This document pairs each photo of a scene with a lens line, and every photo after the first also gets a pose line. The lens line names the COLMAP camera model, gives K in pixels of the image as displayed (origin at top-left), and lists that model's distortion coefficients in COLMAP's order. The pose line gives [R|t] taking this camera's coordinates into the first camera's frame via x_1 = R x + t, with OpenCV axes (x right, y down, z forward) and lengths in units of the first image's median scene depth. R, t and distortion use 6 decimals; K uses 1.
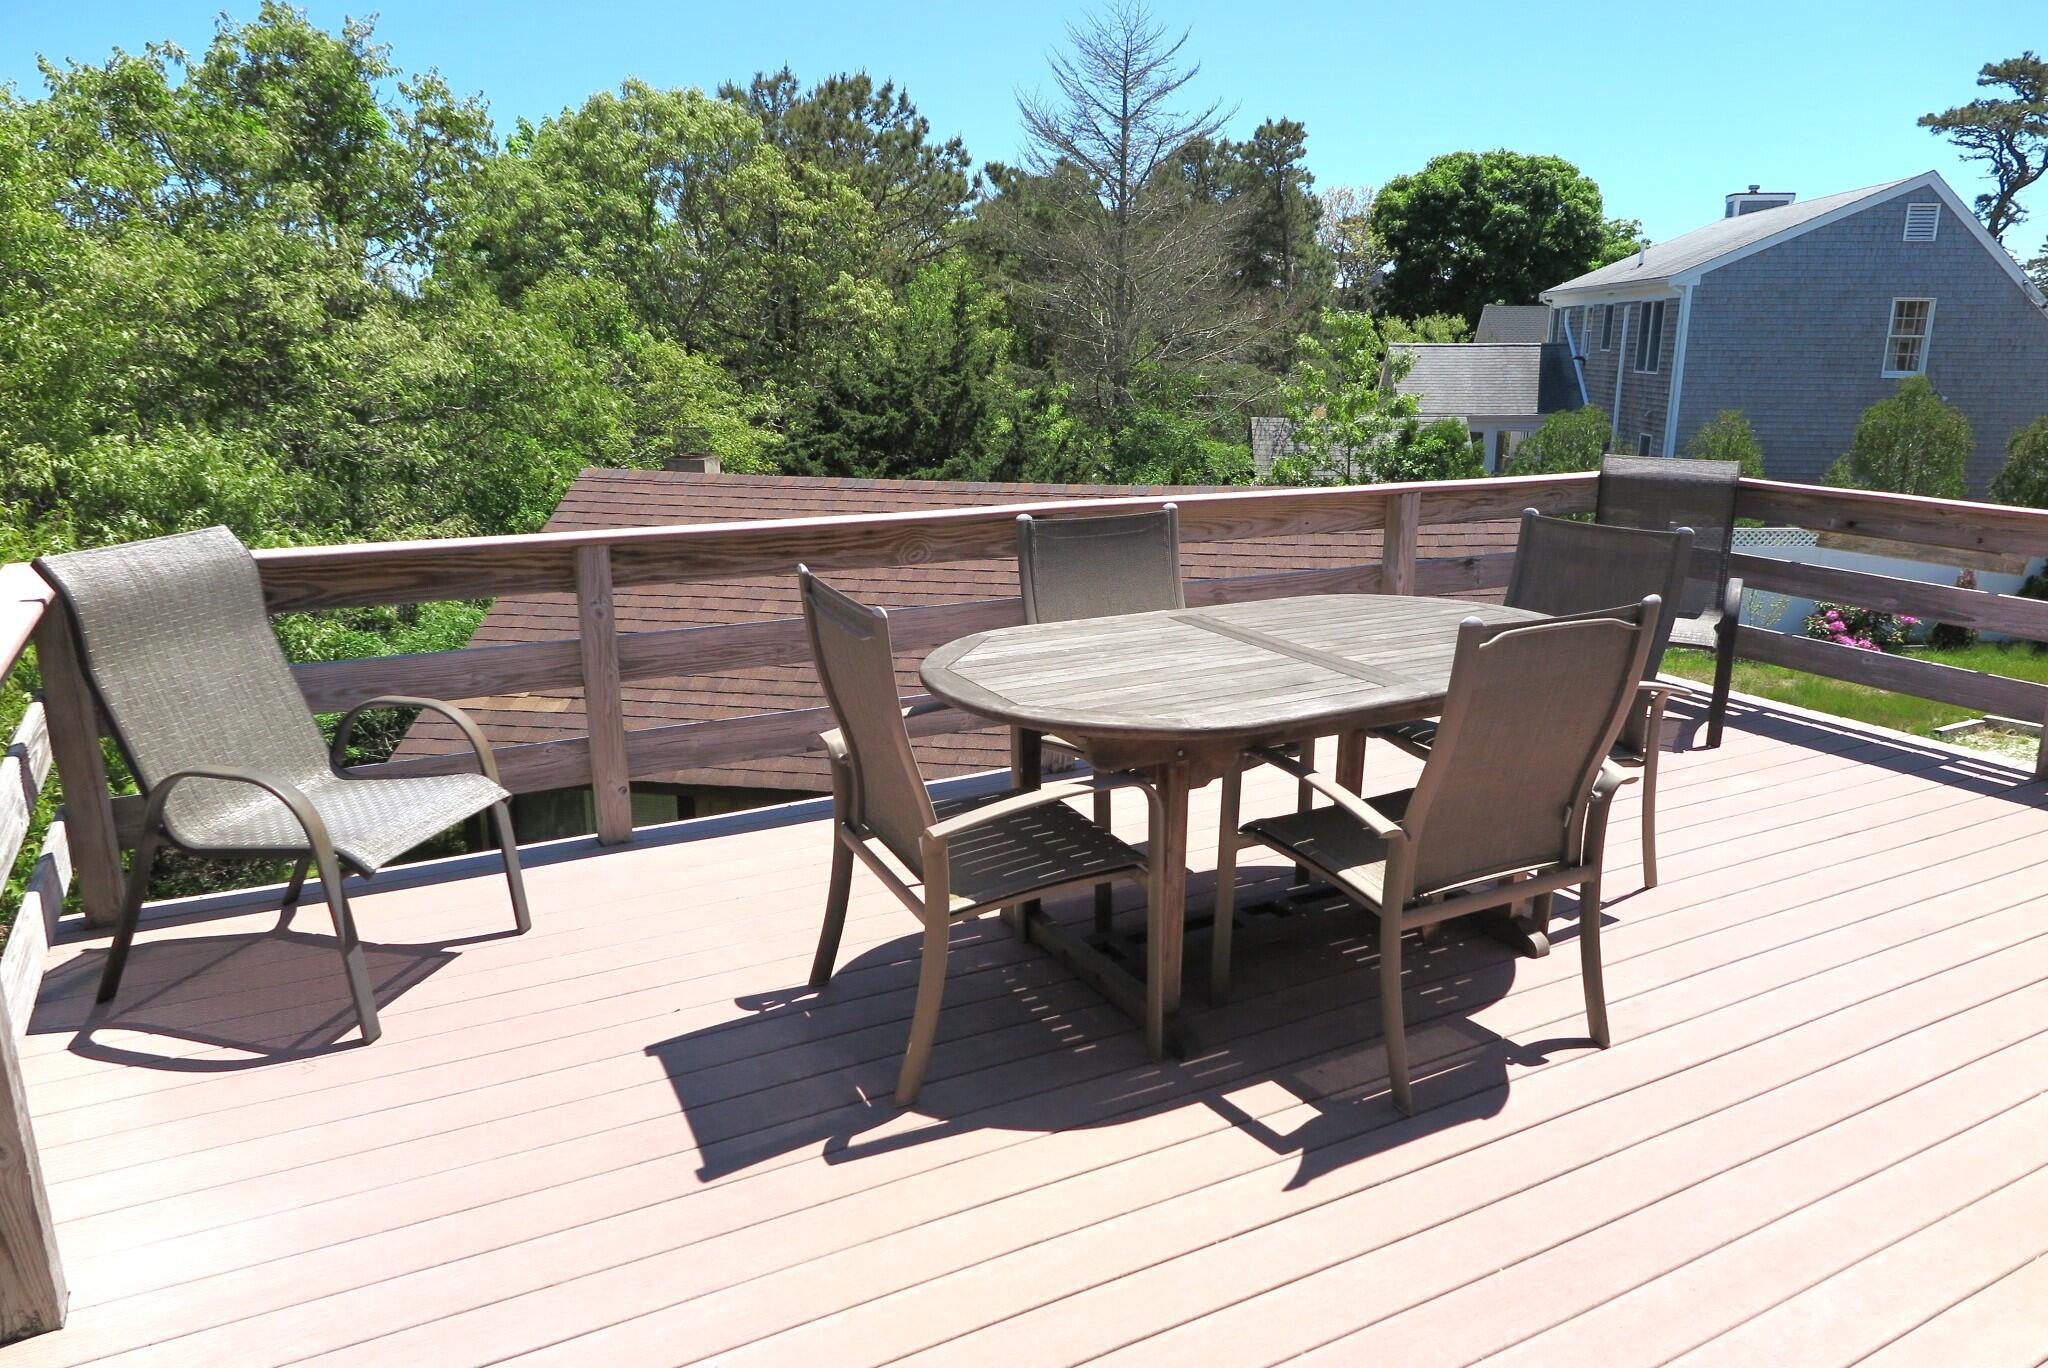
lens RADIAL K [[1407.6, 0, 1024.0], [0, 1407.6, 684.0], [0, 0, 1]] dist [0.011013, -0.000088]
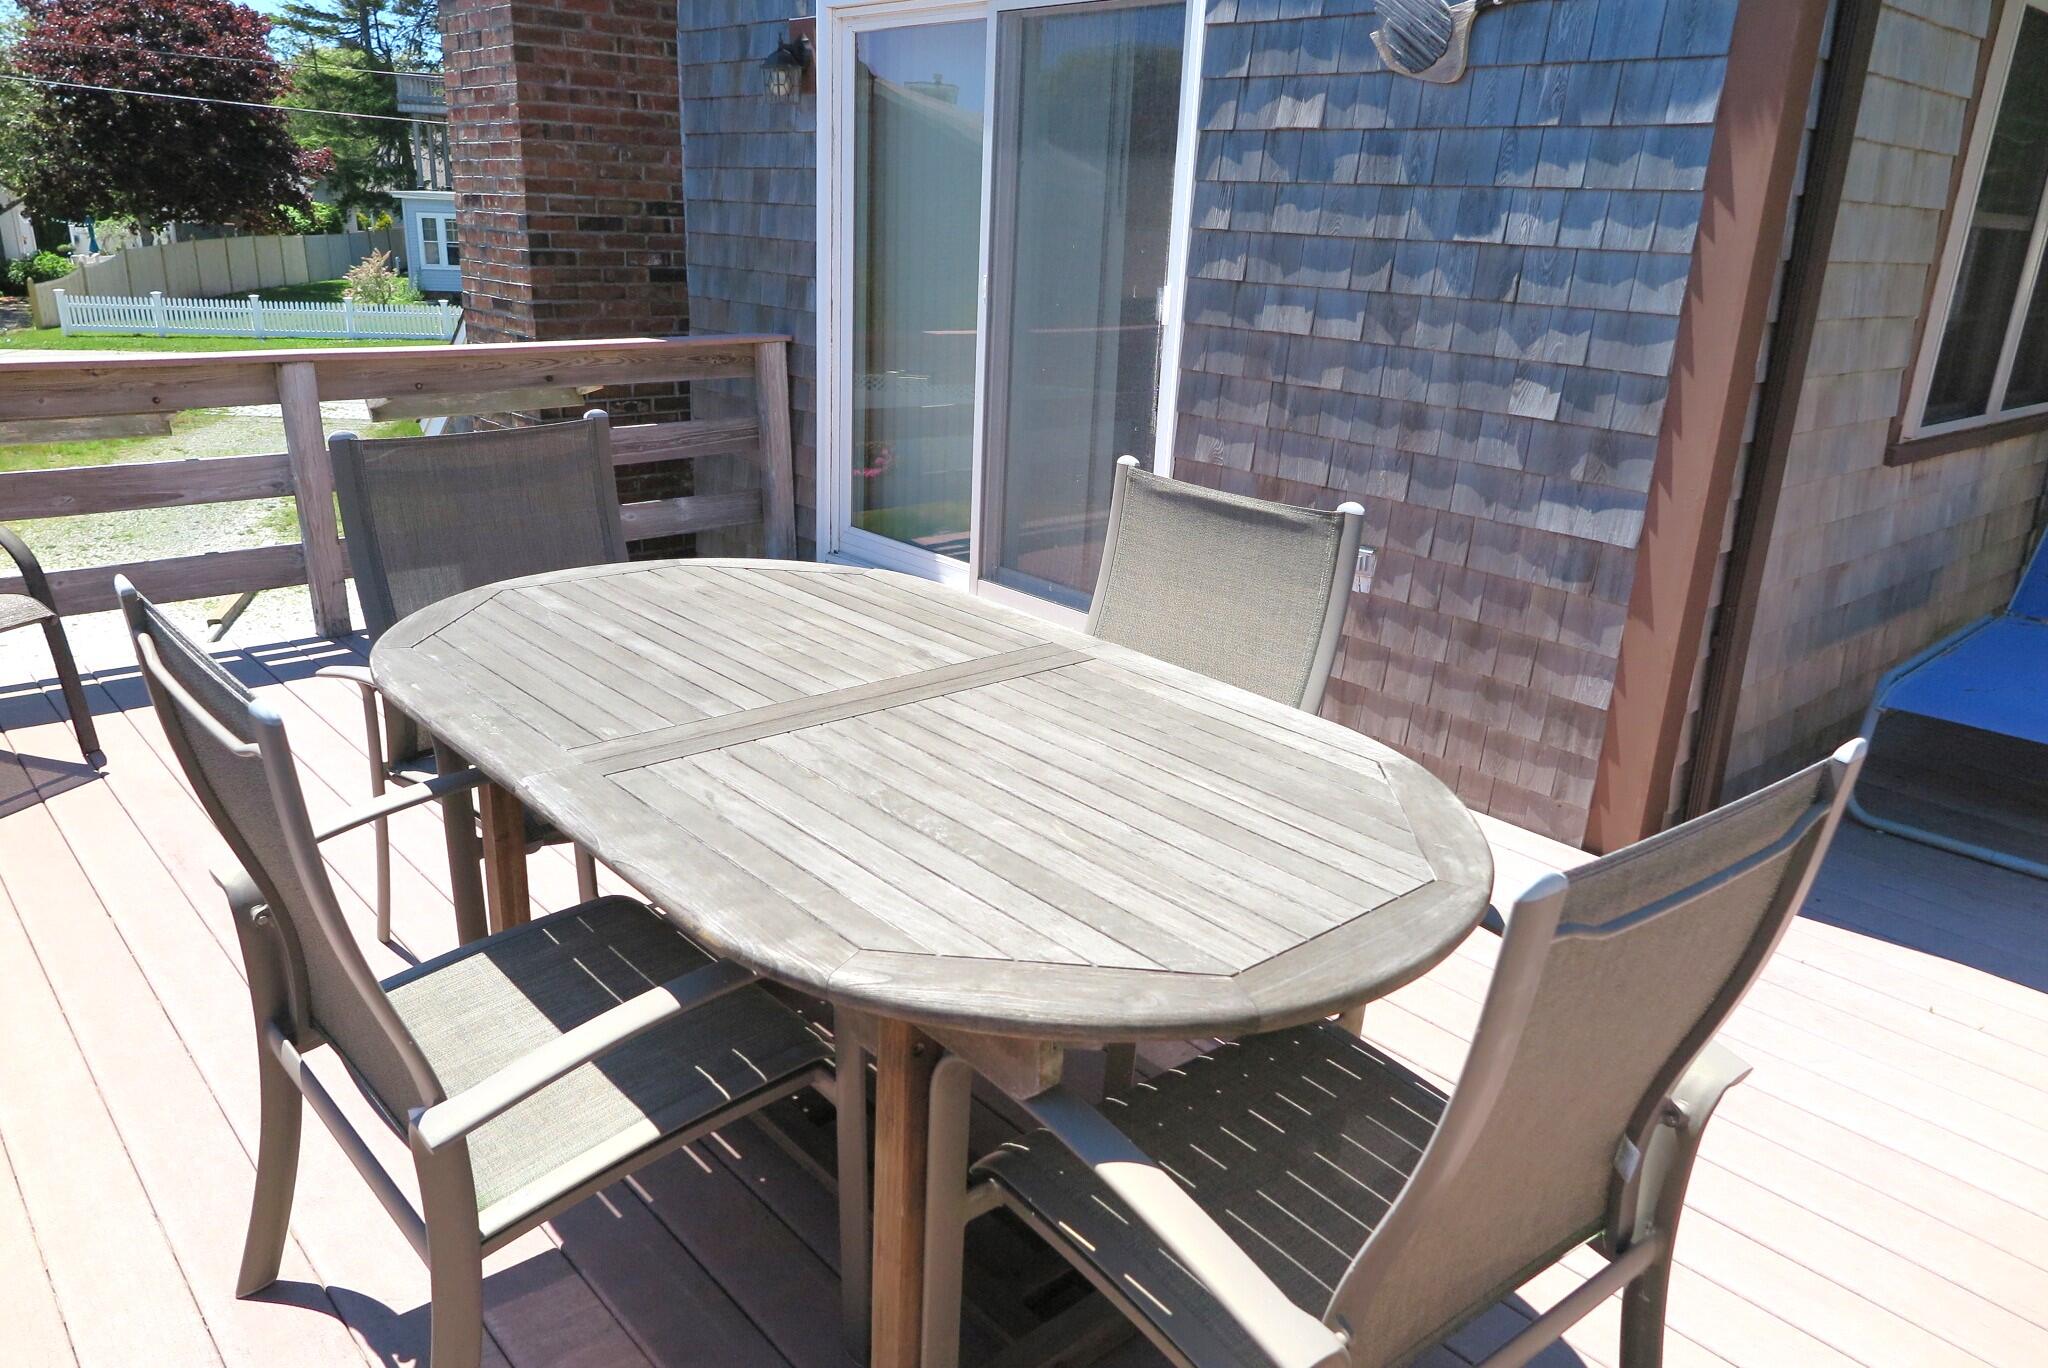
lens RADIAL K [[1407.6, 0, 1024.0], [0, 1407.6, 684.0], [0, 0, 1]] dist [0.011013, -0.000088]
pose [[-0.222927, -0.328676, 0.917756, -0.351340], [0.200681, 0.905810, 0.373144, -0.227490], [-0.953955, 0.267360, -0.135970, 0.977419]]
